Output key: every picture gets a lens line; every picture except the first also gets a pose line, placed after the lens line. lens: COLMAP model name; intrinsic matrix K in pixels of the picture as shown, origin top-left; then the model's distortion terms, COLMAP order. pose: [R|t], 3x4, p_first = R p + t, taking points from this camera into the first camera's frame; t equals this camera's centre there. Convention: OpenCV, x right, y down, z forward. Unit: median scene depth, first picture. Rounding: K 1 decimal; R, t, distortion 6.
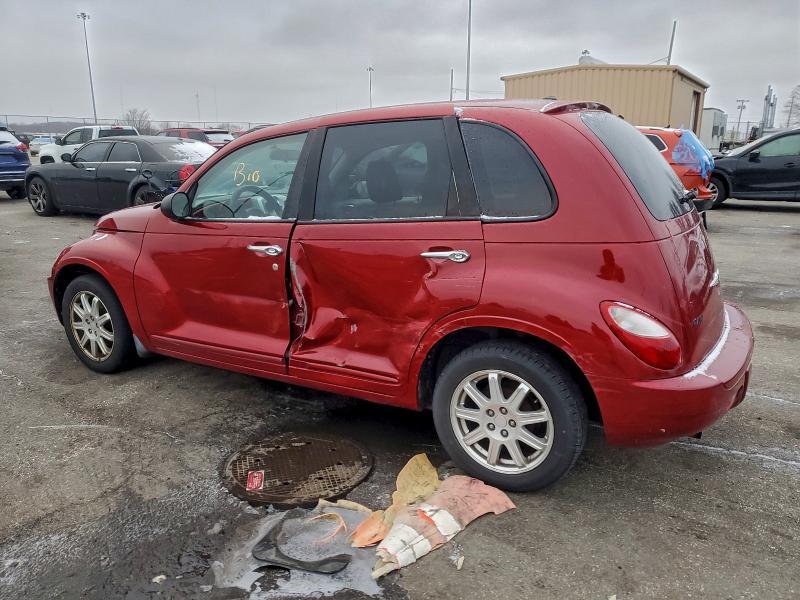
lens RADIAL K [[612.0, 0, 400.0], [0, 612.0, 300.0], [0, 0, 1]] dist [-0.008847, 0.004019]
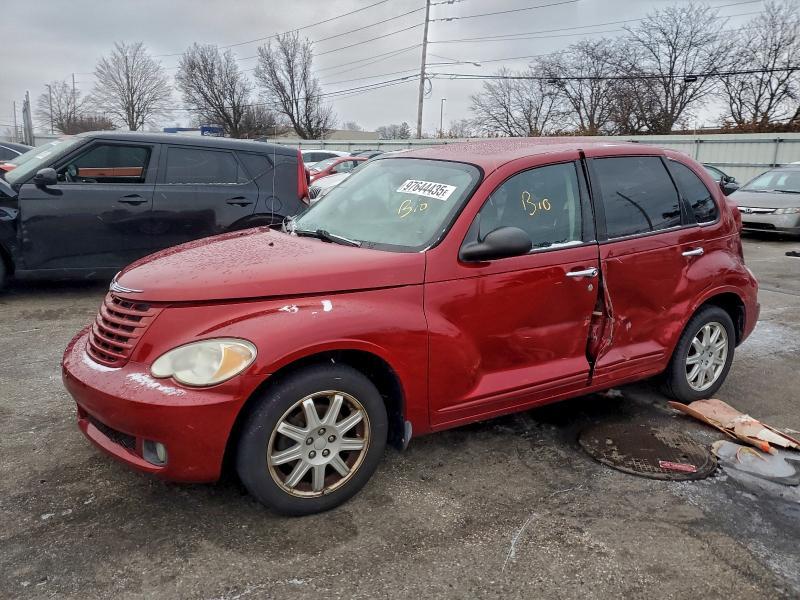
lens RADIAL K [[581.7, 0, 400.0], [0, 581.7, 300.0], [0, 0, 1]] dist [0.005997, 0.002098]
pose [[0.498389, -0.163627, 0.851372, -1.199034], [0.204786, 0.976457, 0.067786, -0.163870], [-0.842419, 0.140565, 0.520164, 0.725541]]
